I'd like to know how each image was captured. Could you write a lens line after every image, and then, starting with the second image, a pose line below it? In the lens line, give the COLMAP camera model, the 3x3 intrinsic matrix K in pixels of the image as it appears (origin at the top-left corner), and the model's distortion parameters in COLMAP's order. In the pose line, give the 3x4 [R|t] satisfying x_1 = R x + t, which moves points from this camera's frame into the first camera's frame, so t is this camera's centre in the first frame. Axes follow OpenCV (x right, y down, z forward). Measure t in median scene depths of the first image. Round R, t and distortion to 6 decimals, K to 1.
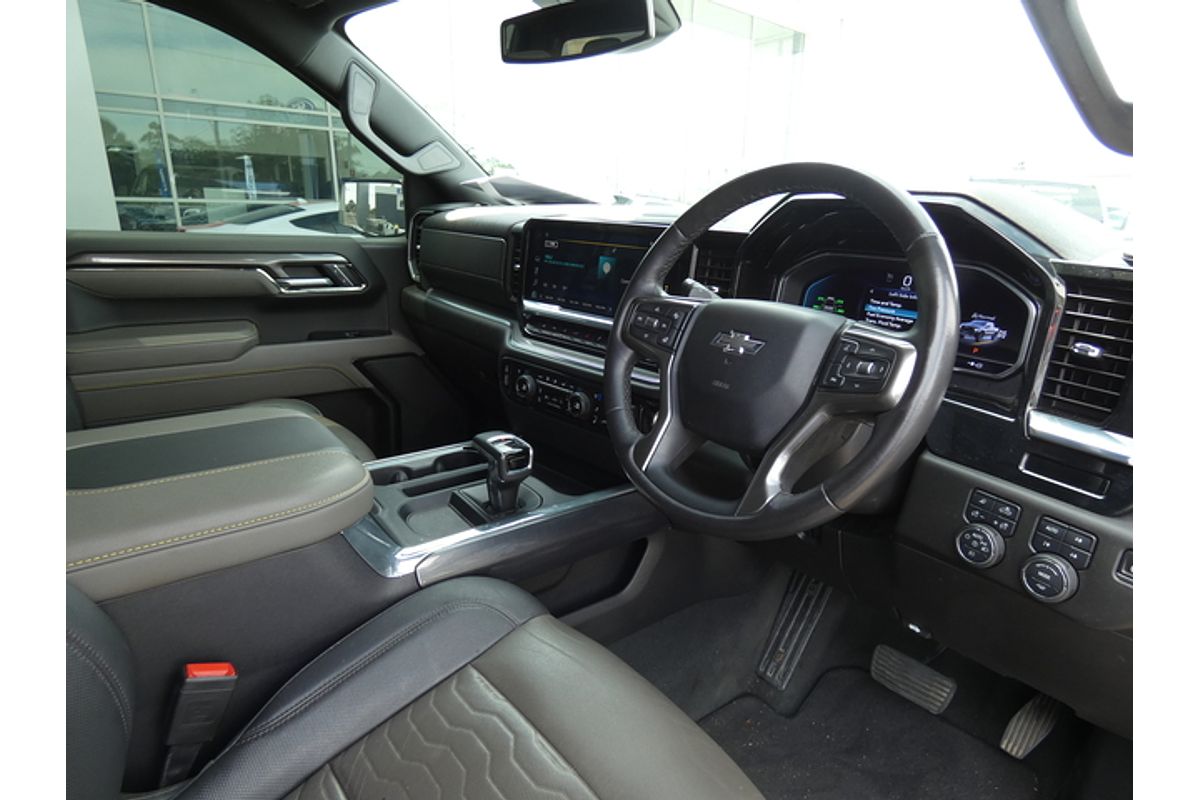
lens RADIAL K [[641.4, 0, 600.7], [0, 641.4, 401.2], [0, 0, 1]] dist [-0.004487, -0.002672]
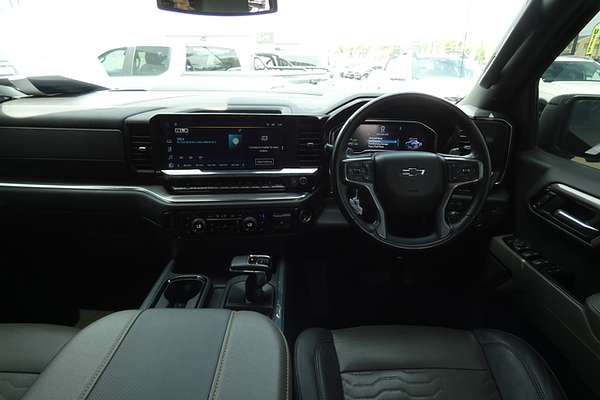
lens RADIAL K [[362.1, 0, 302.3], [0, 362.1, 195.5], [0, 0, 1]] dist [-0.008960, -0.000092]
pose [[0.604495, -0.294945, 0.739995, -0.590275], [0.229766, 0.954008, 0.192552, -0.203195], [-0.762754, 0.053629, 0.644461, 0.256108]]
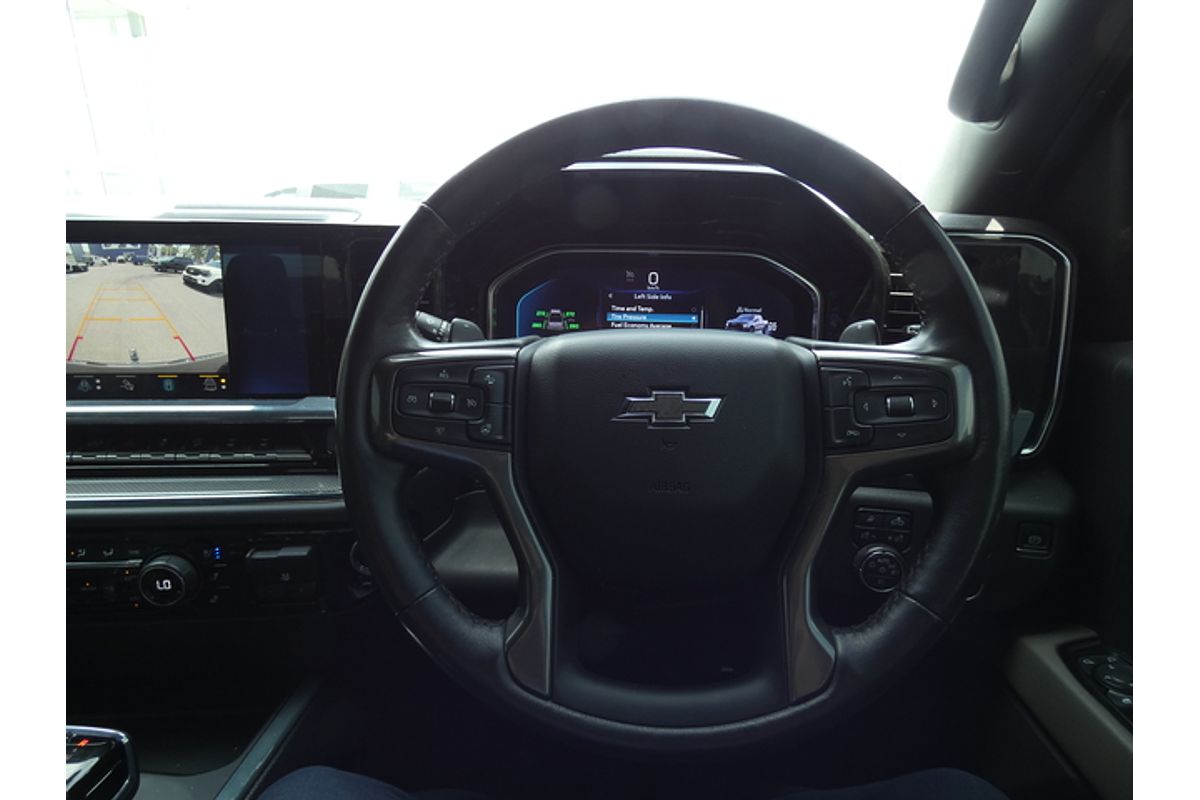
lens RADIAL K [[641.4, 0, 603.9], [0, 641.4, 398.4], [0, 0, 1]] dist [-0.004487, -0.002672]
pose [[0.655754, -0.220895, 0.721937, -0.129733], [0.231457, 0.969014, 0.086256, -0.090773], [-0.718620, 0.110535, 0.686562, 0.367438]]
